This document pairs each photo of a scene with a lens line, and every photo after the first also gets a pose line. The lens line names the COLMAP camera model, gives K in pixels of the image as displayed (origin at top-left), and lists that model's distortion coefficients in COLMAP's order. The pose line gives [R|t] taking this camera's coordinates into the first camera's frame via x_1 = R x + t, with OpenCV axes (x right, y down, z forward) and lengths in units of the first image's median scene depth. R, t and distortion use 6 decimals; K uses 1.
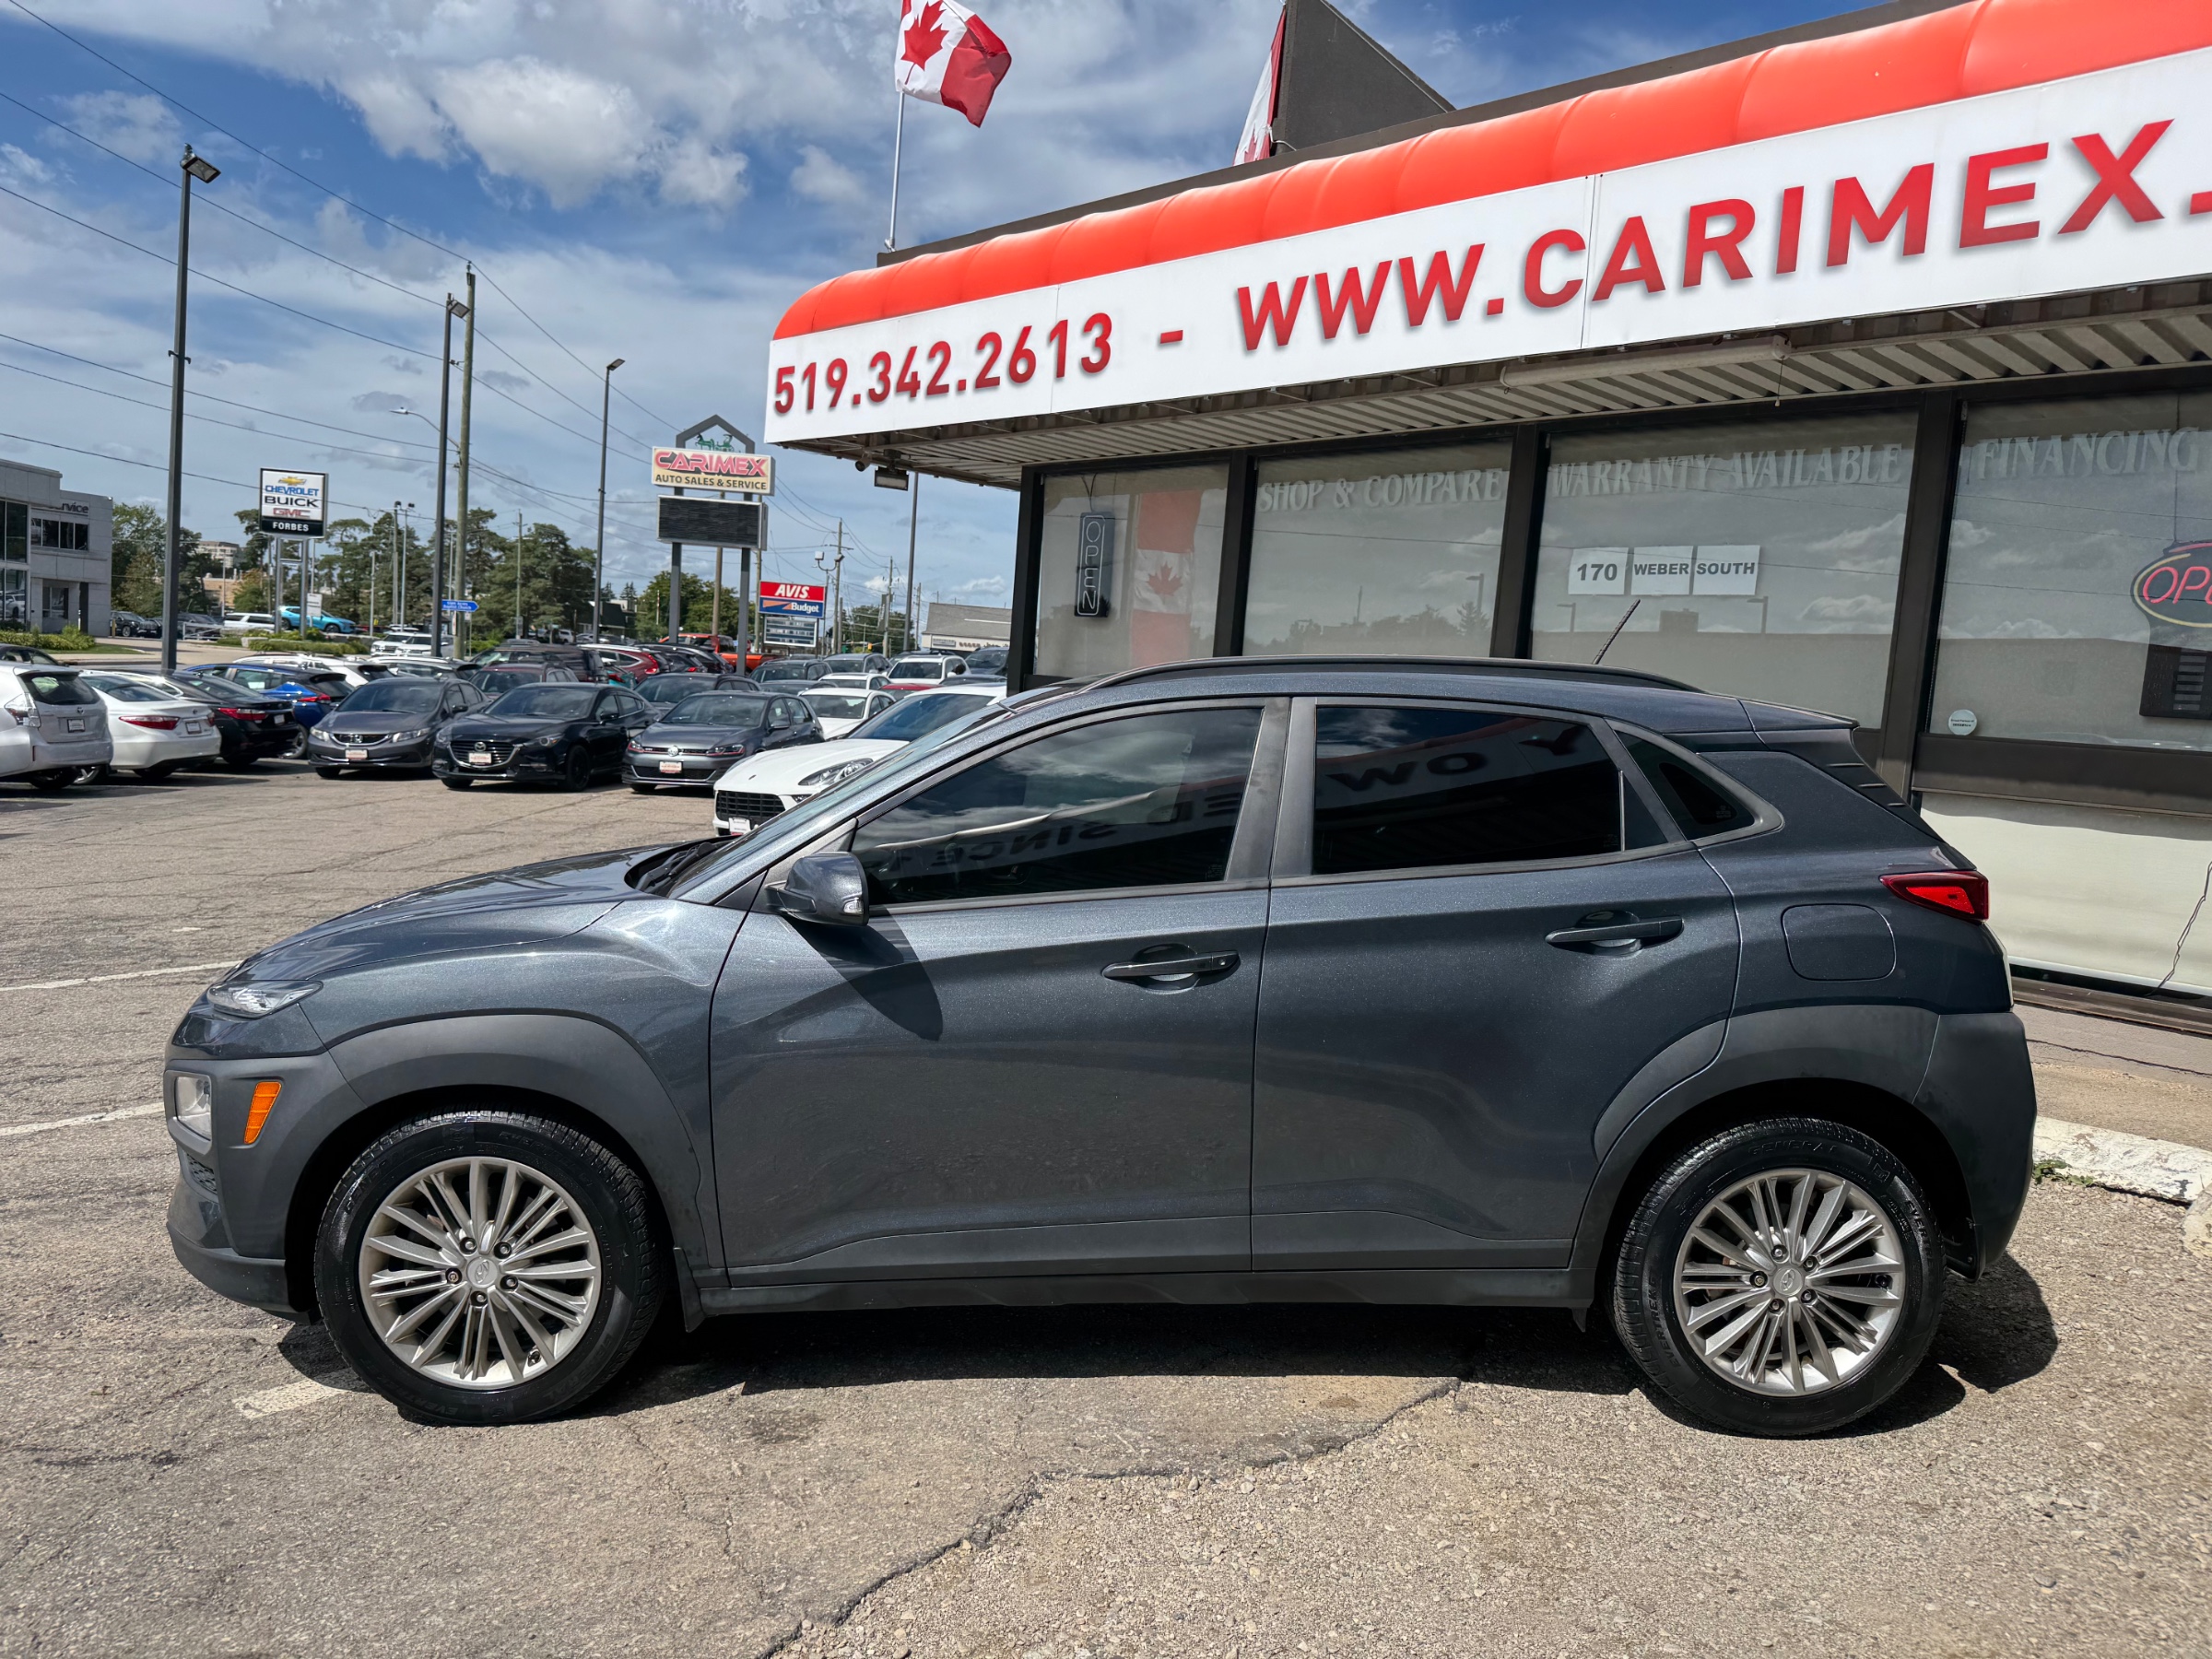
lens RADIAL K [[1592.2, 0, 1106.6], [0, 1592.2, 836.6], [0, 0, 1]] dist [-0.008571, -0.001257]
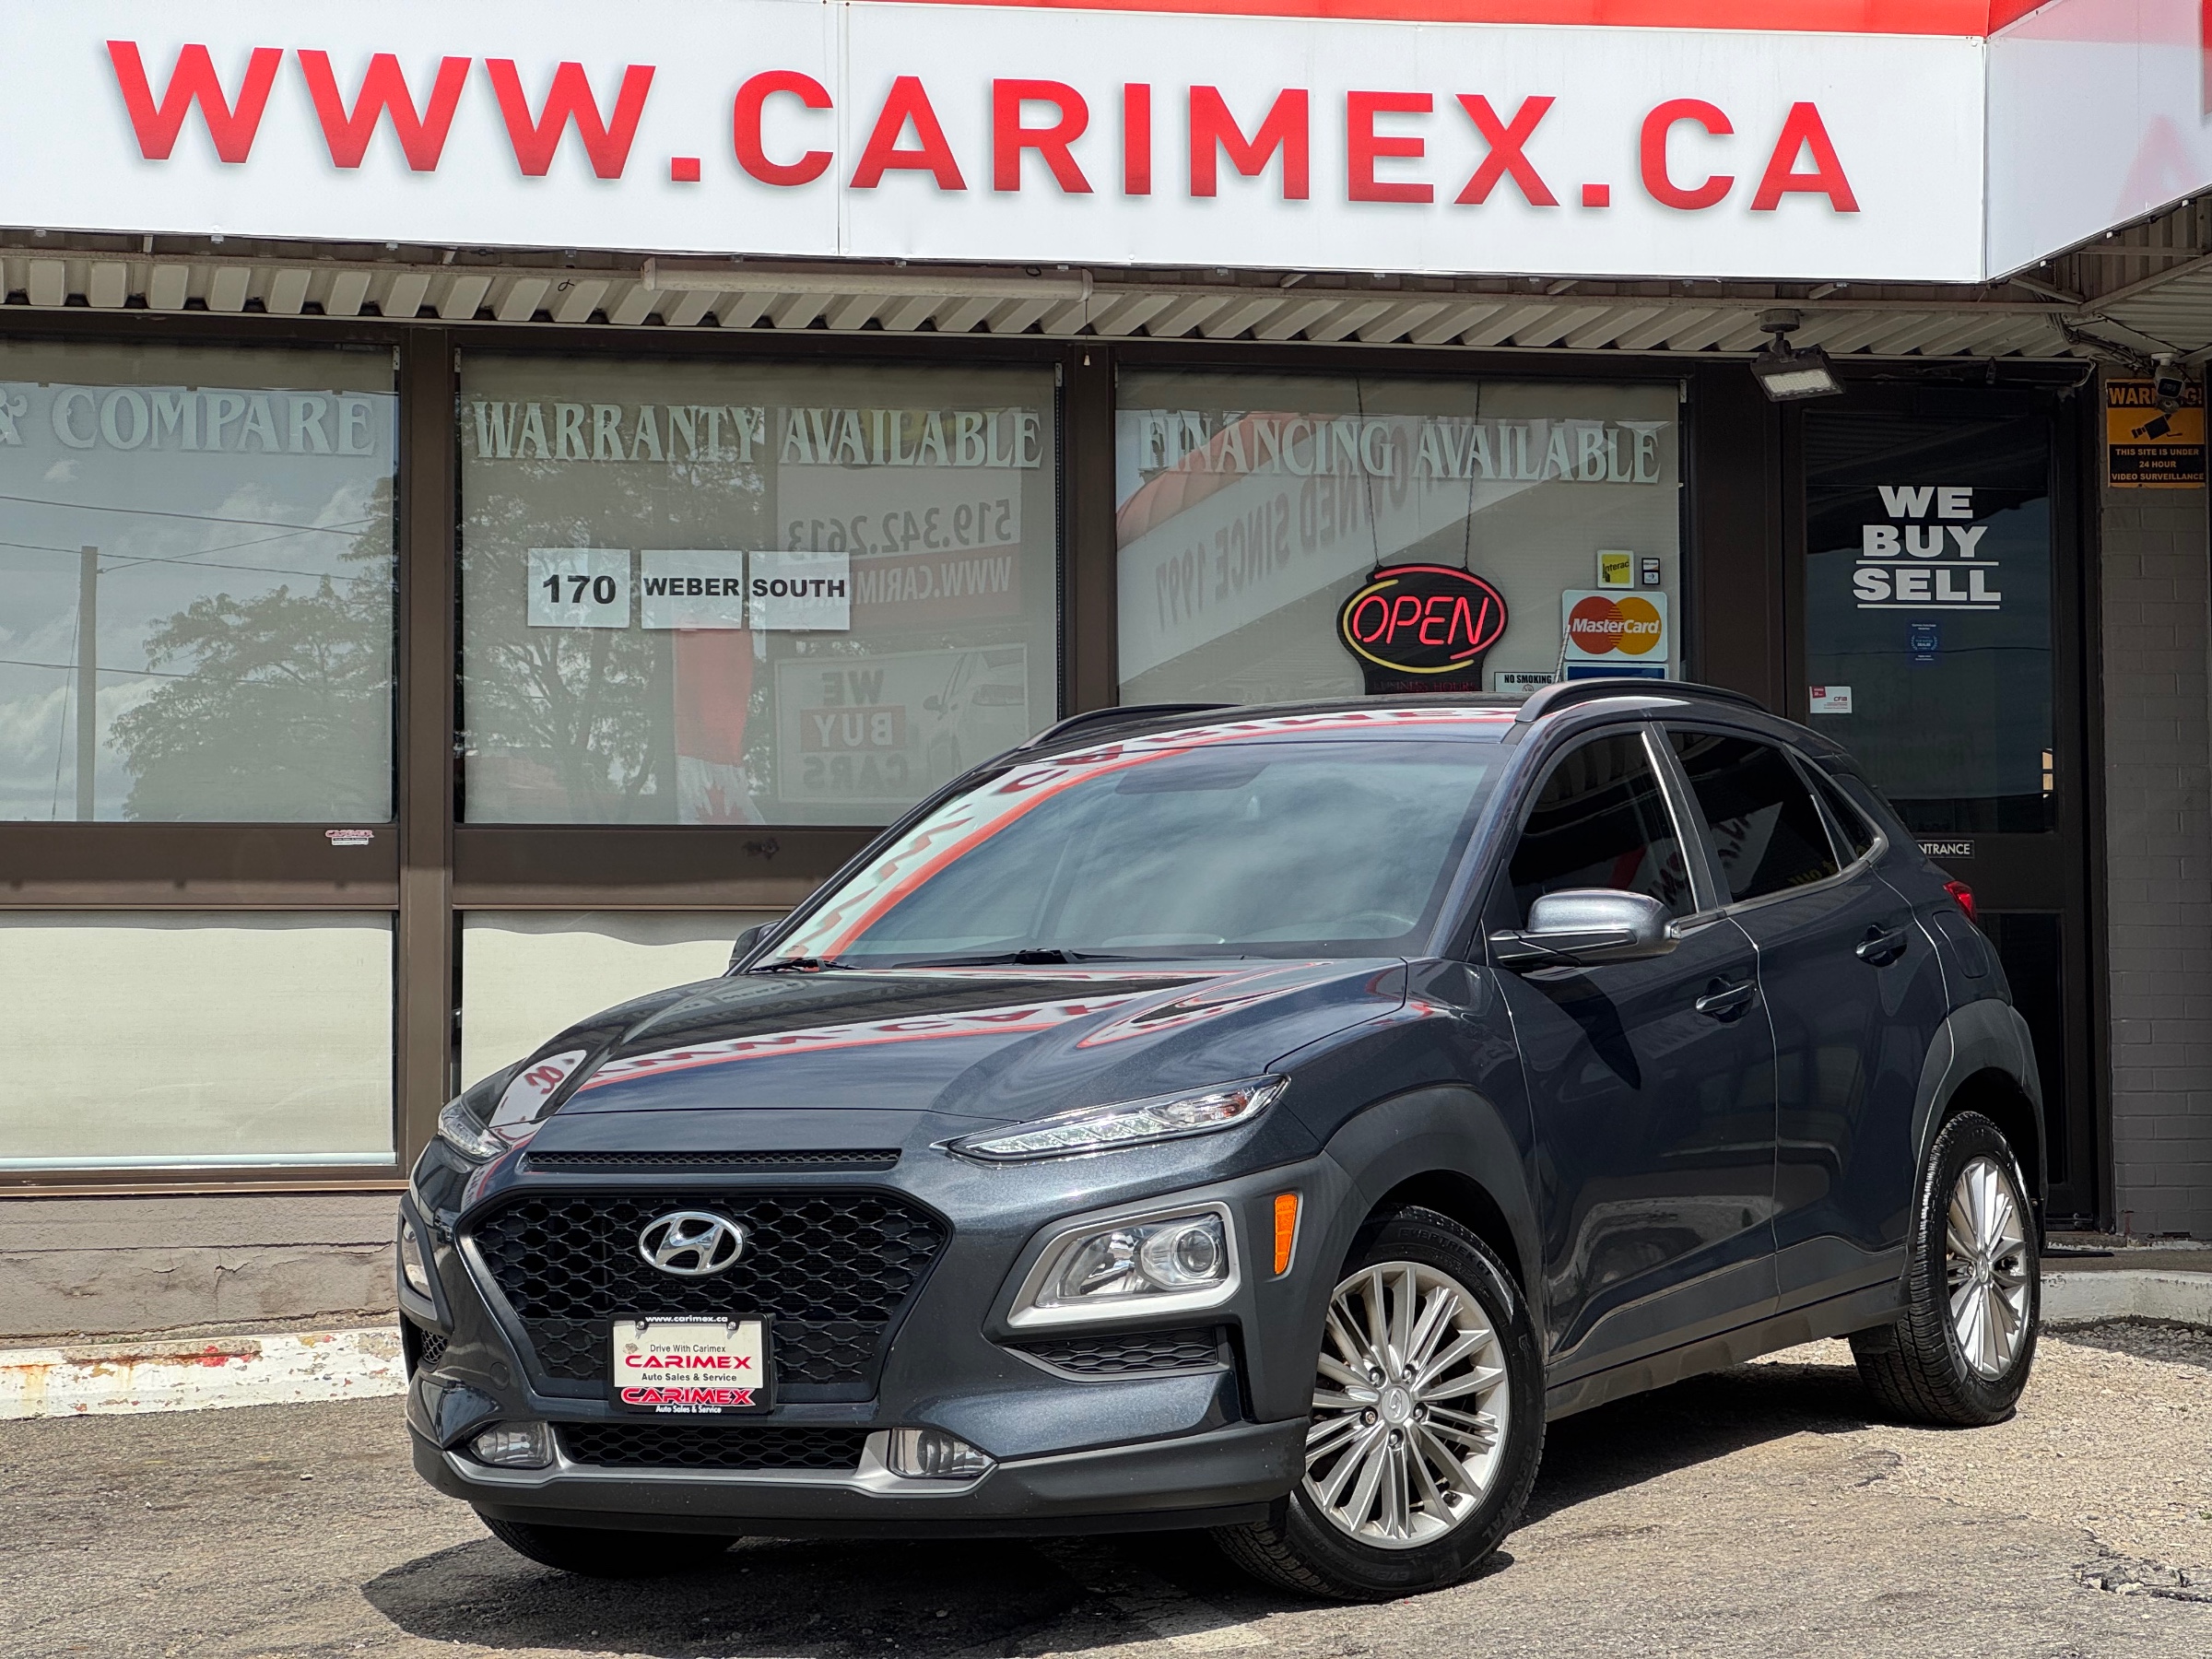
lens RADIAL K [[4983.6, 0, 1106.6], [0, 4983.6, 829.5], [0, 0, 1]] dist [0.252204, 0.000000]
pose [[0.495401, -0.019365, 0.868448, -1.476827], [0.128869, 0.990327, -0.051430, 0.053282], [-0.859052, 0.137394, 0.493105, -0.094583]]
